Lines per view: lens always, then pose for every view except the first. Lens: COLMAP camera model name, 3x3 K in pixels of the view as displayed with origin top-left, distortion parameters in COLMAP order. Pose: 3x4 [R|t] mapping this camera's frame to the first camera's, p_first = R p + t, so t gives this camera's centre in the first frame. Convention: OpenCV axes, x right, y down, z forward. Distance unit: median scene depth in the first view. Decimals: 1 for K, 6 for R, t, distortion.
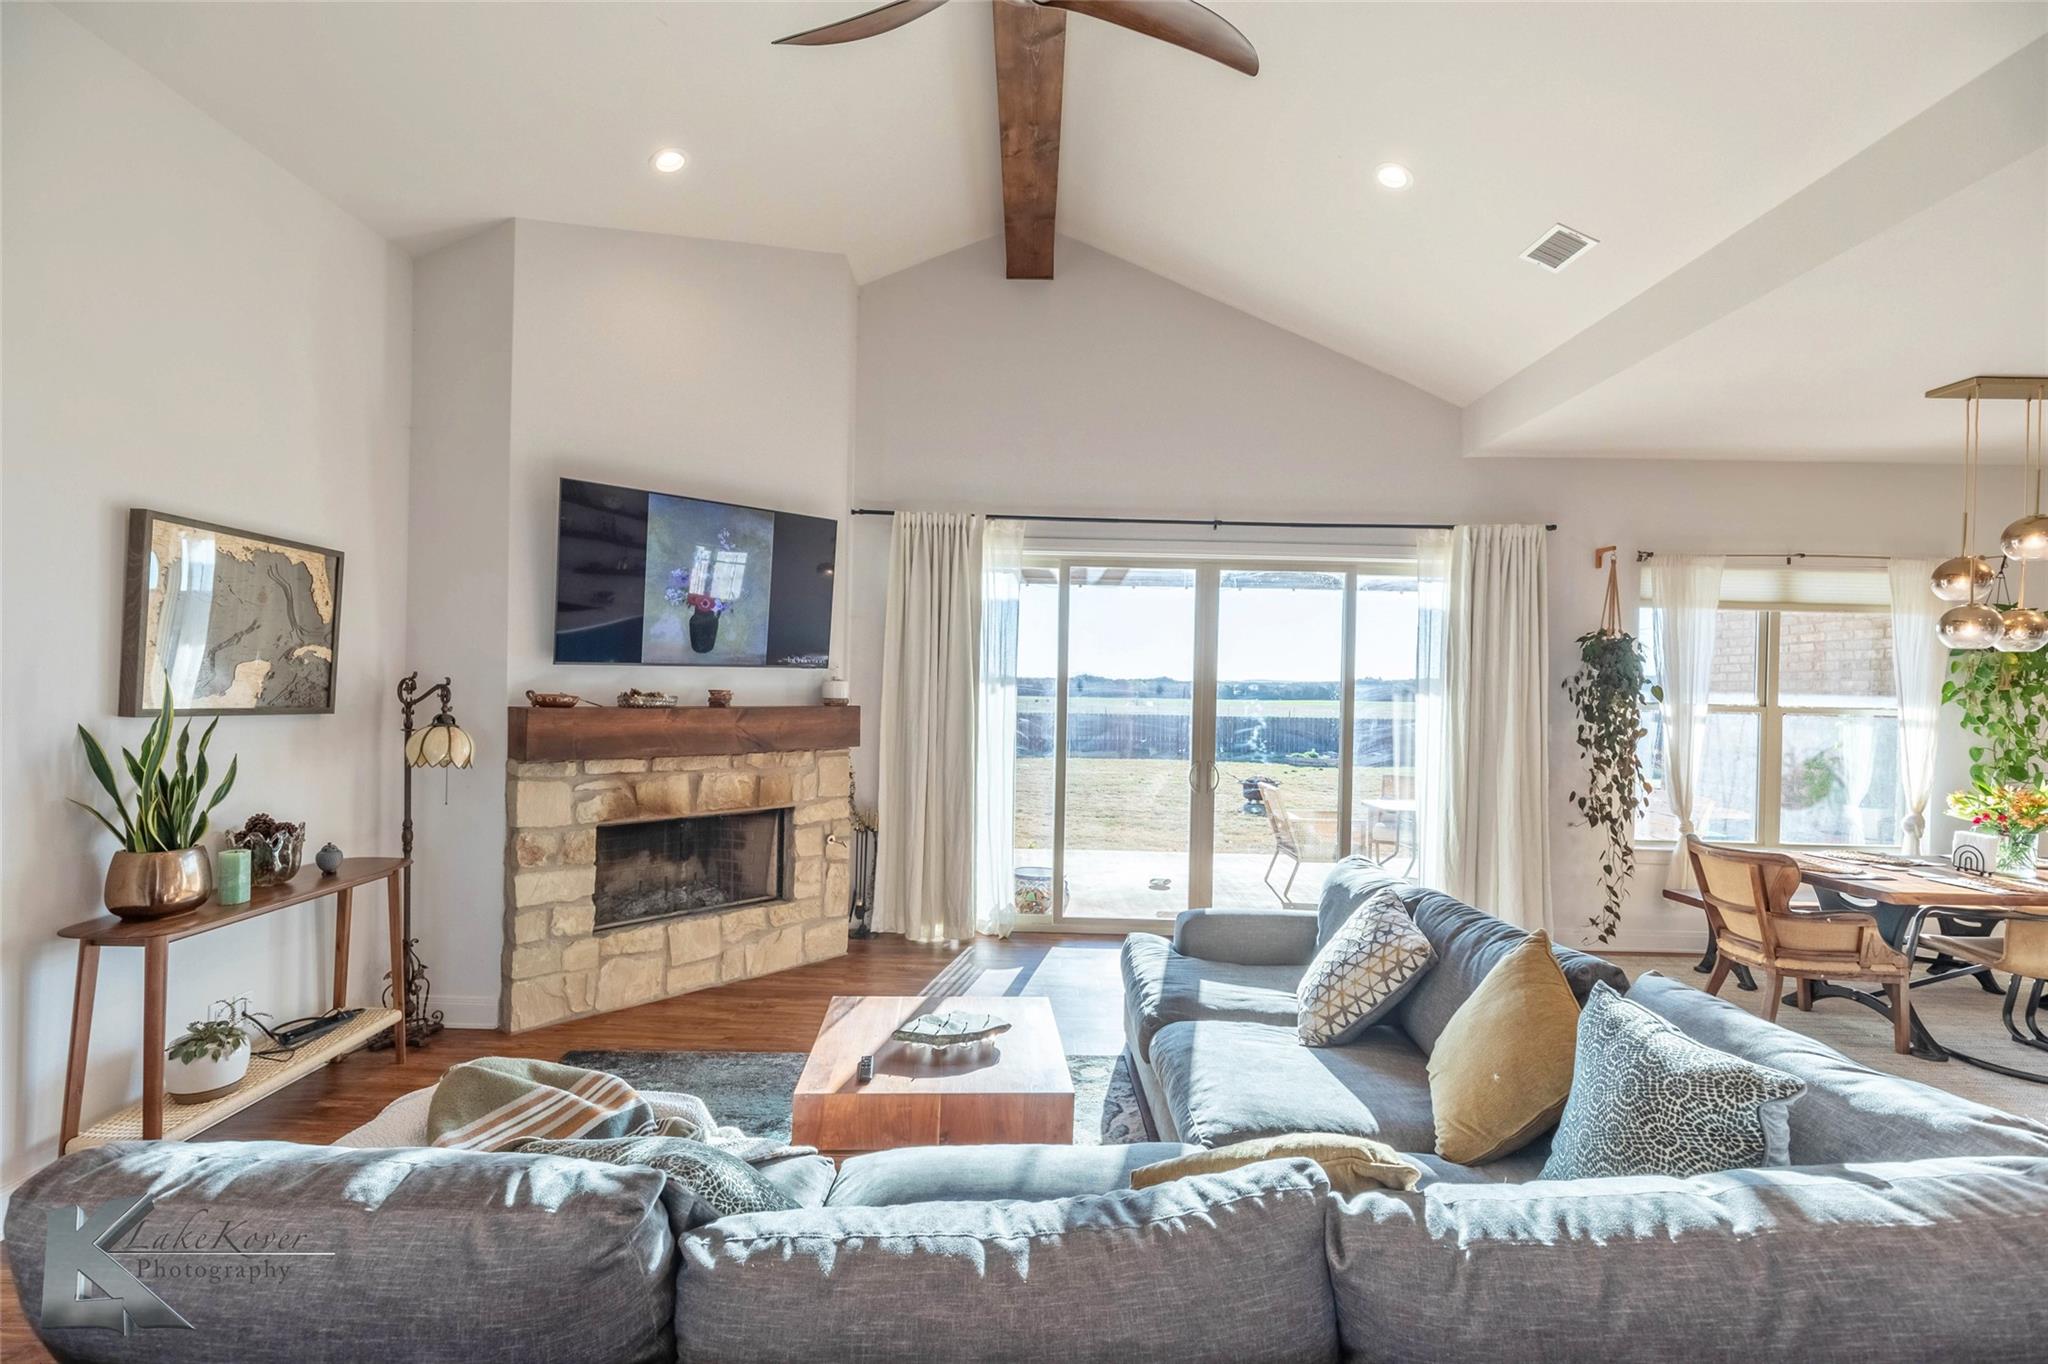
lens RADIAL K [[914.8, 0, 1025.9], [0, 914.8, 685.1], [0, 0, 1]] dist [-0.004688, -0.000252]
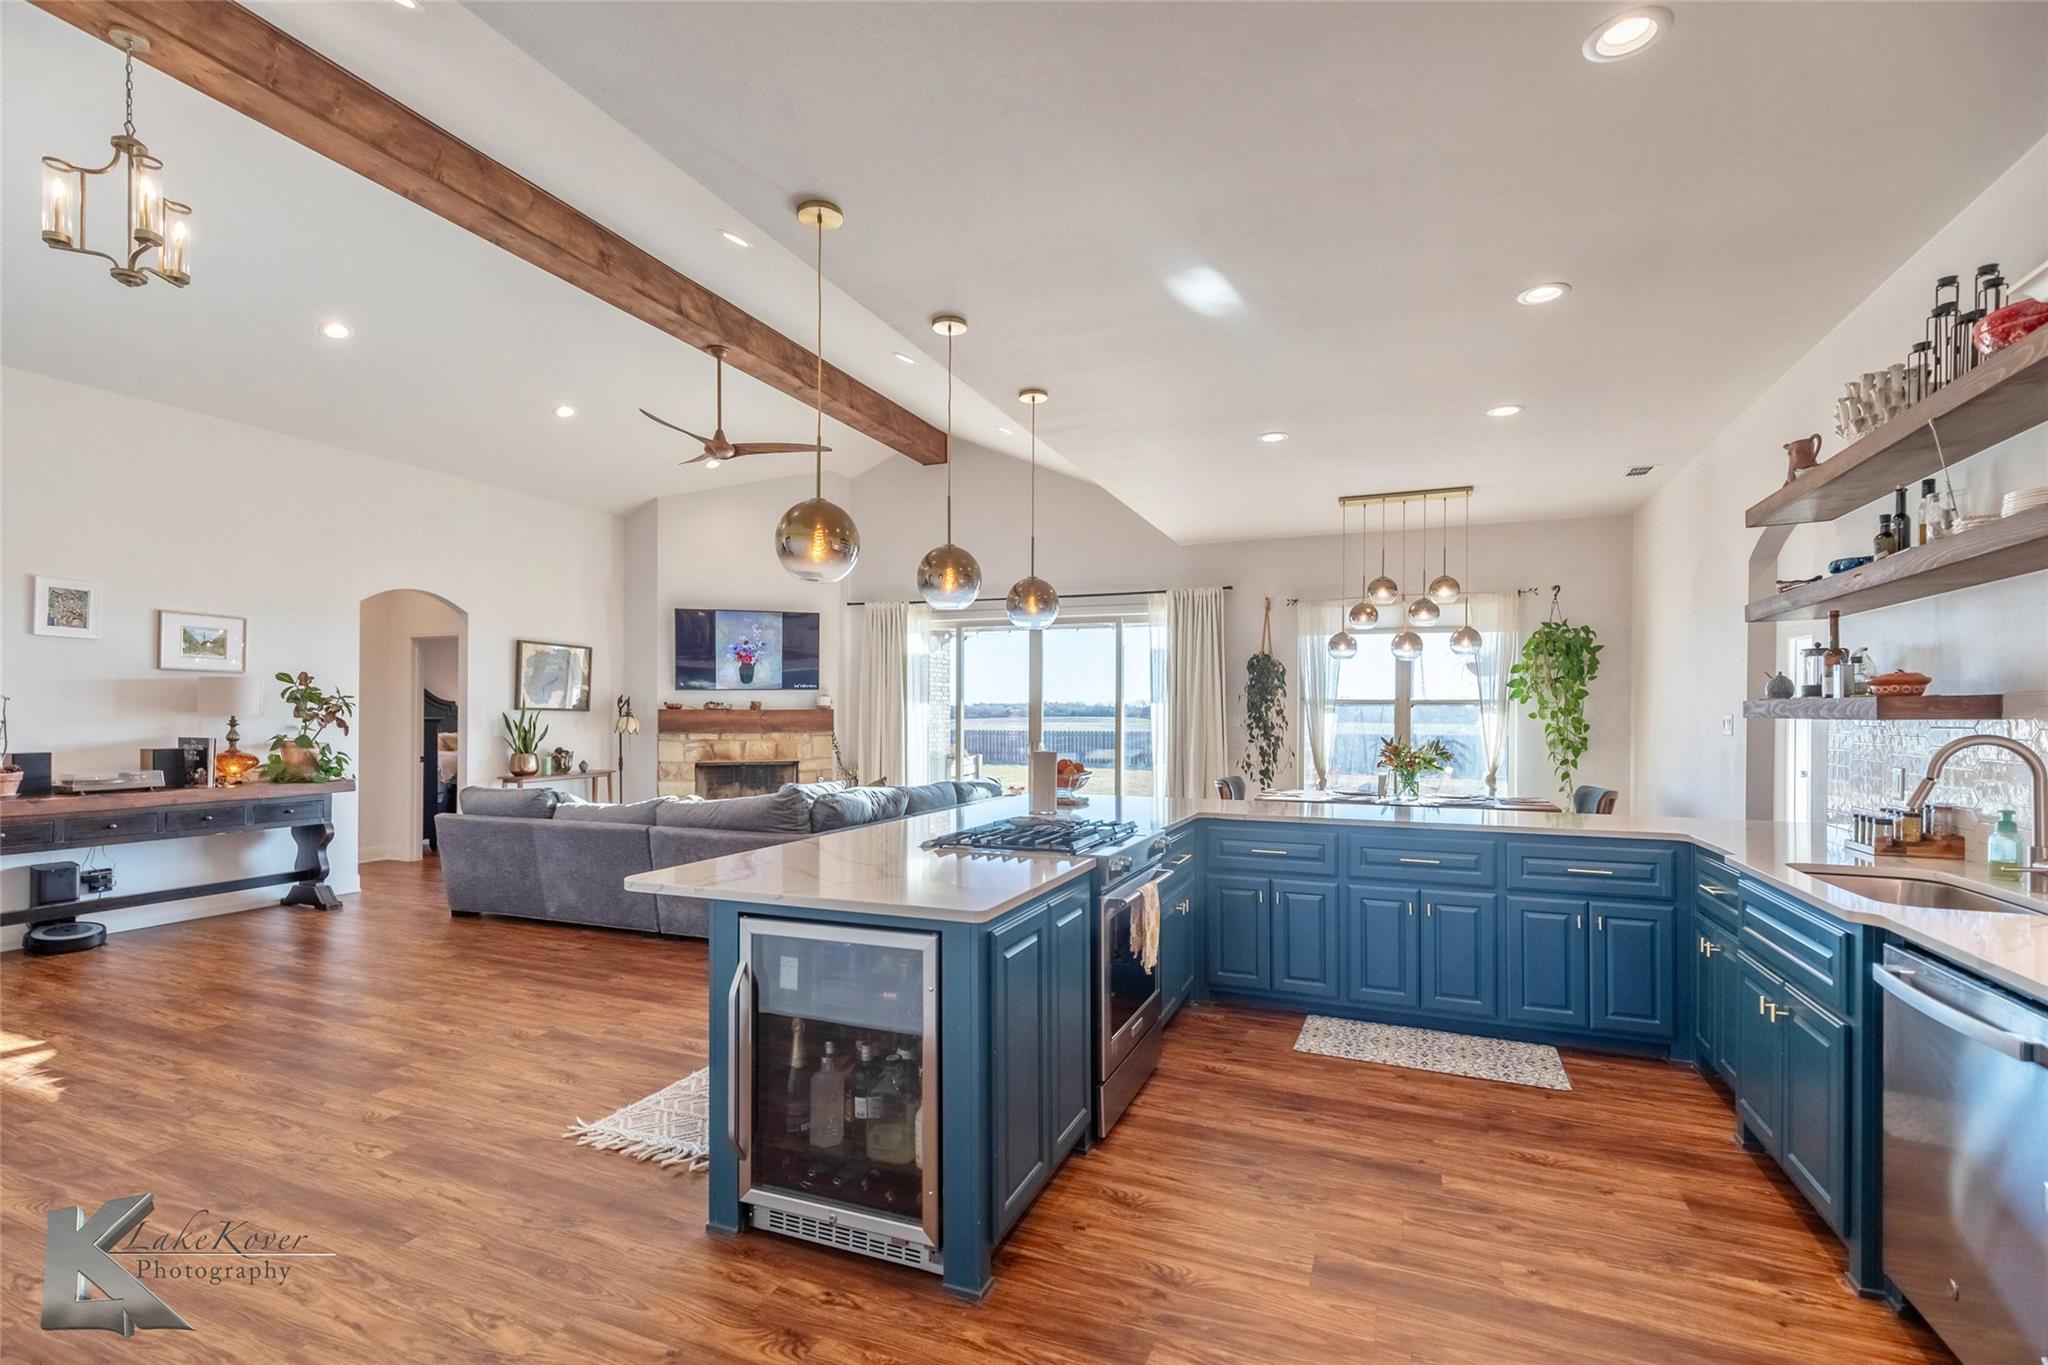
lens RADIAL K [[914.8, 0, 1011.5], [0, 914.8, 716.3], [0, 0, 1]] dist [-0.004688, -0.000252]
pose [[0.913770, -0.010141, -0.406106, 1.096164], [0.011019, 0.999939, -0.000176, 0.048294], [0.406083, -0.004314, 0.913826, -0.689646]]
